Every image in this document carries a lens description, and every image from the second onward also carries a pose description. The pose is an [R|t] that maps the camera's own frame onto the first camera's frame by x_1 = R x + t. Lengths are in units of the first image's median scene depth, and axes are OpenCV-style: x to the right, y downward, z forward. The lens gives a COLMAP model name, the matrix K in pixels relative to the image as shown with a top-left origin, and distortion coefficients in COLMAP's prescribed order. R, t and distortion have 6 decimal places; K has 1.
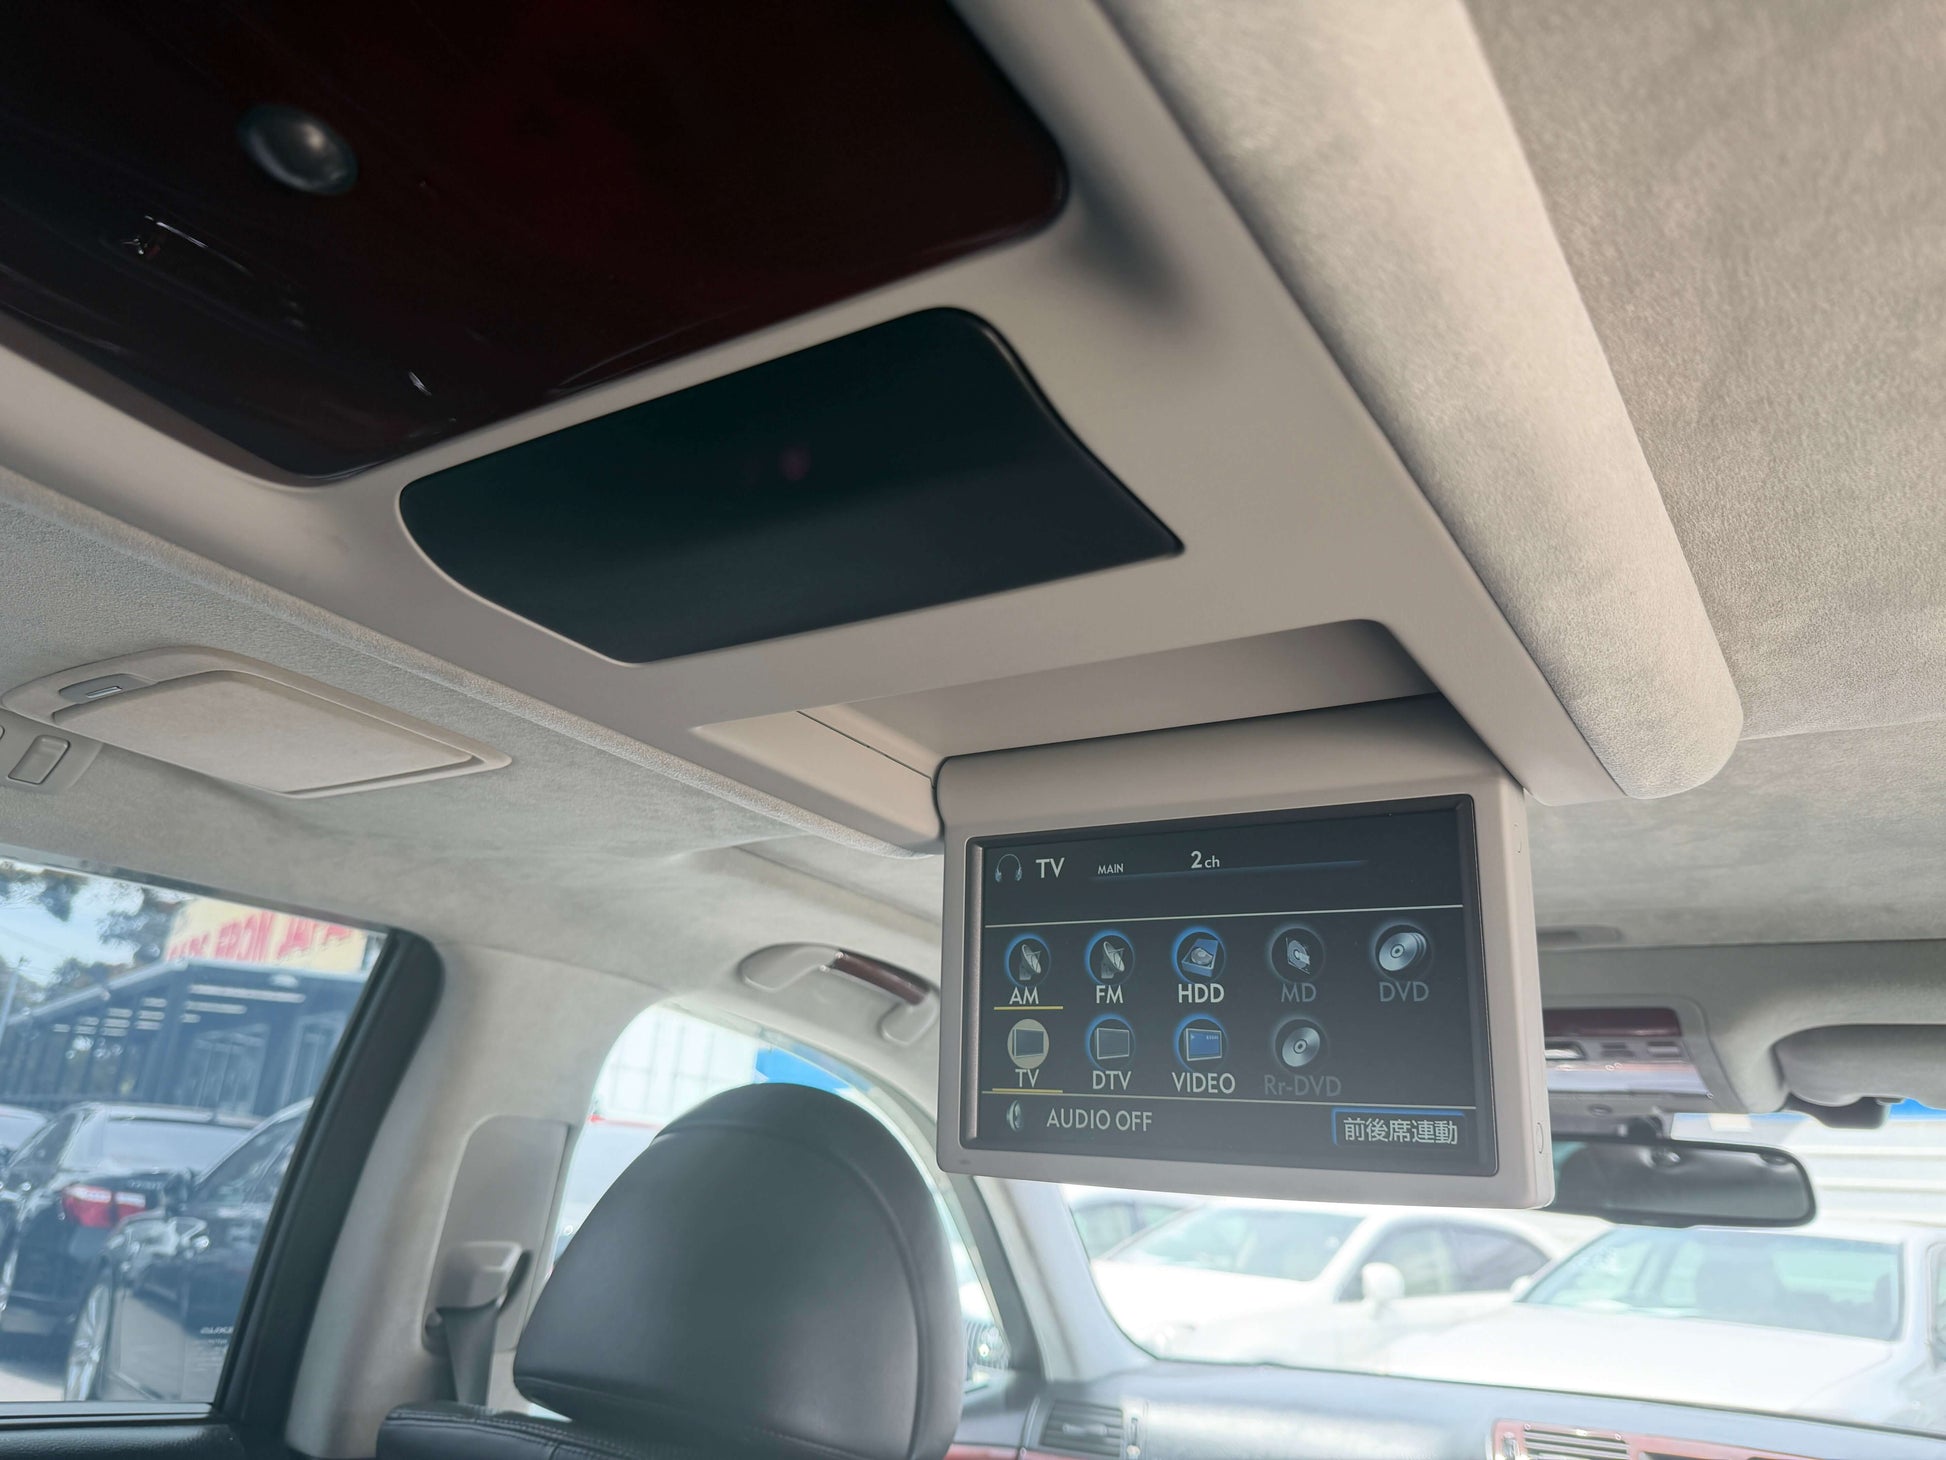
lens RADIAL K [[1396.1, 0, 939.0], [0, 1396.1, 775.4], [0, 0, 1]] dist [0.053106, -0.049059]
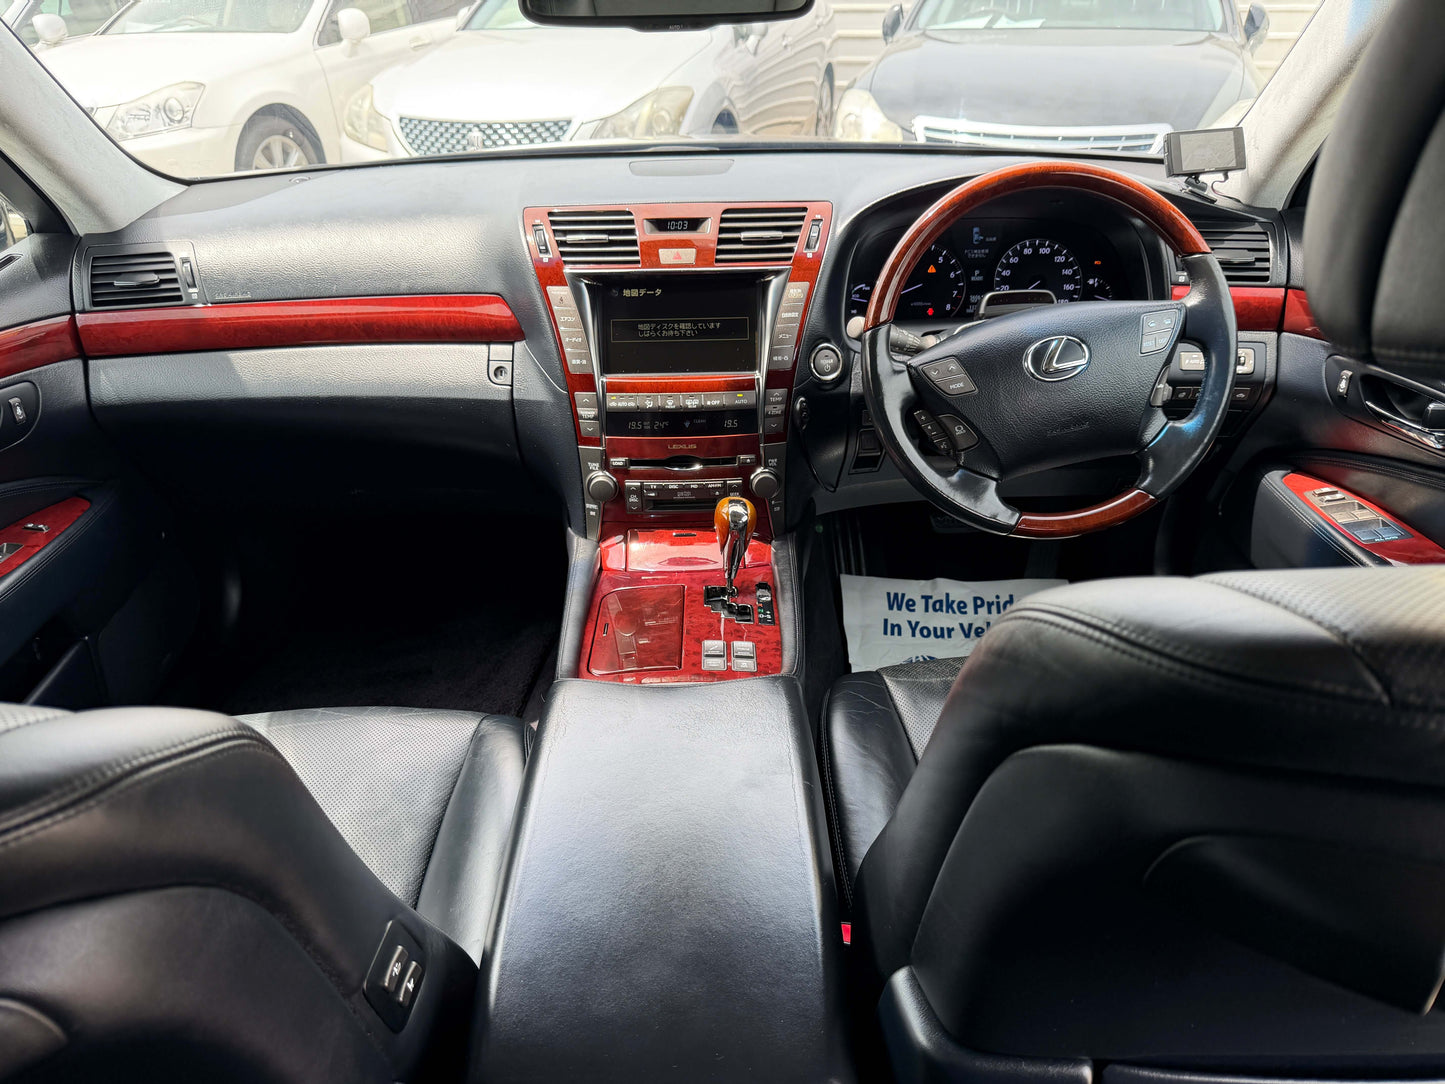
lens RADIAL K [[1014.2, 0, 722.5], [0, 1014.2, 542.0], [0, 0, 1]] dist [0.073972, -0.101774]
pose [[0.814806, -0.366729, 0.449000, 0.043614], [-0.082844, 0.692890, 0.716268, 0.030996], [-0.573784, -0.620817, 0.534190, 0.235720]]
